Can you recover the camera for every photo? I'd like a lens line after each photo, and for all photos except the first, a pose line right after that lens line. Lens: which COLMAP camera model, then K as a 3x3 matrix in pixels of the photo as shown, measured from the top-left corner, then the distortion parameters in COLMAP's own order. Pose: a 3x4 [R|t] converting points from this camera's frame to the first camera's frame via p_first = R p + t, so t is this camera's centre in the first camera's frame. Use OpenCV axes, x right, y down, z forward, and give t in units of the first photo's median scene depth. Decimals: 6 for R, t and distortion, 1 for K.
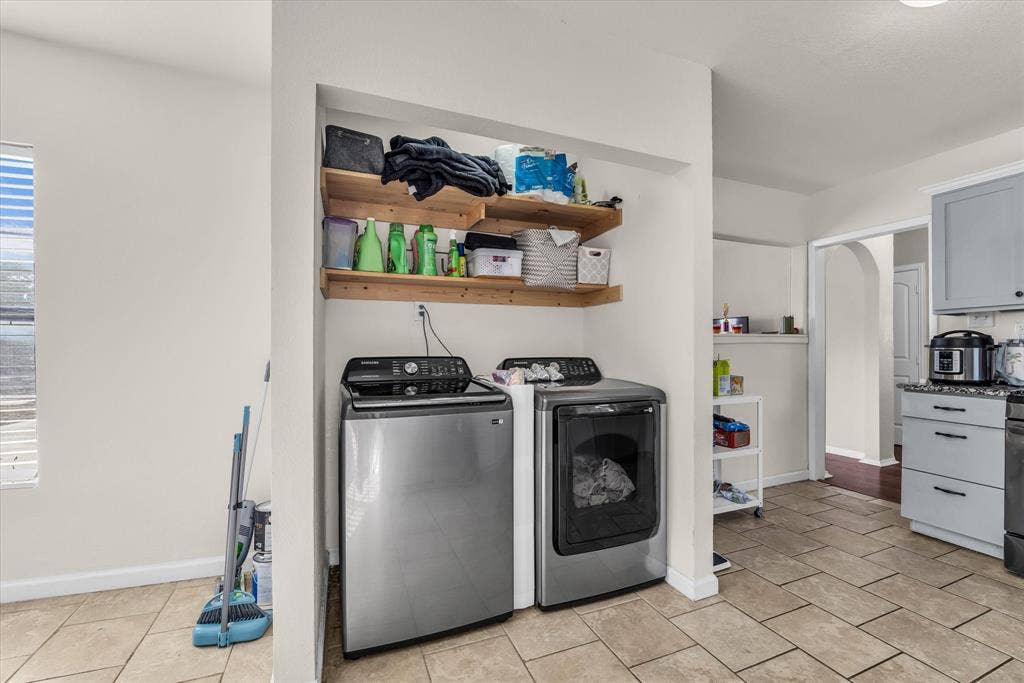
lens RADIAL K [[425.3, 0, 508.0], [0, 425.3, 347.8], [0, 0, 1]] dist [-0.003938, -0.000260]
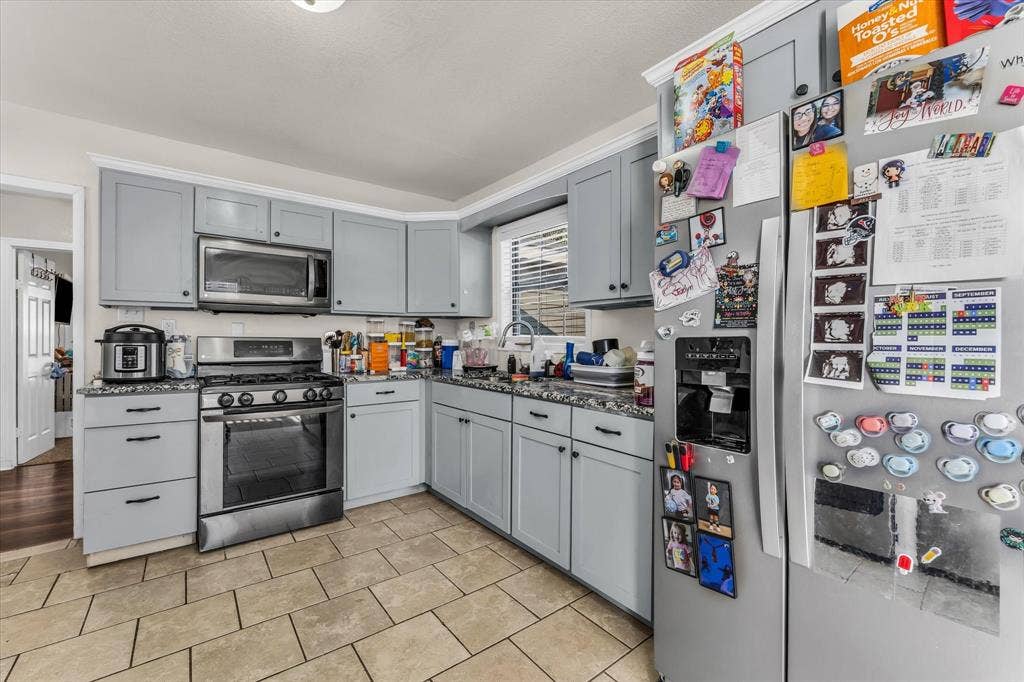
lens RADIAL K [[425.3, 0, 512.1], [0, 425.3, 335.8], [0, 0, 1]] dist [-0.003938, -0.000260]
pose [[-0.267524, 0.012645, 0.963468, -0.059478], [-0.007127, 0.999861, -0.015101, -0.007835], [-0.963525, -0.010907, -0.267396, 0.458696]]
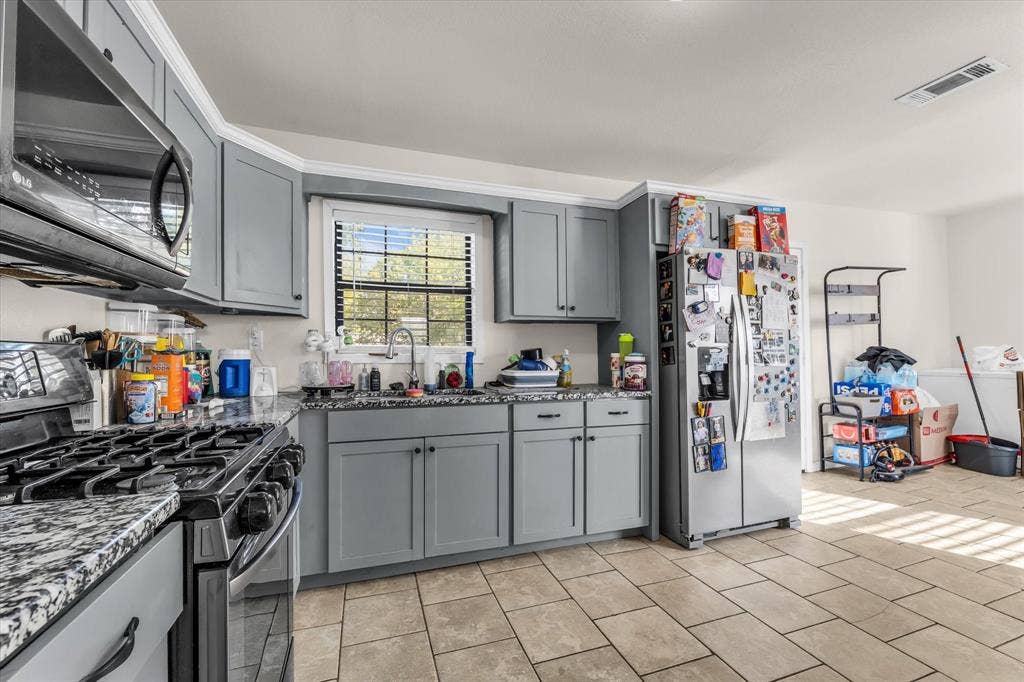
lens RADIAL K [[425.3, 0, 510.0], [0, 425.3, 347.2], [0, 0, 1]] dist [-0.003938, -0.000260]
pose [[-0.998223, 0.008329, 0.059000, 0.798194], [0.007290, 0.999815, -0.017809, 0.000035], [-0.059138, -0.017347, -0.998099, 1.147440]]
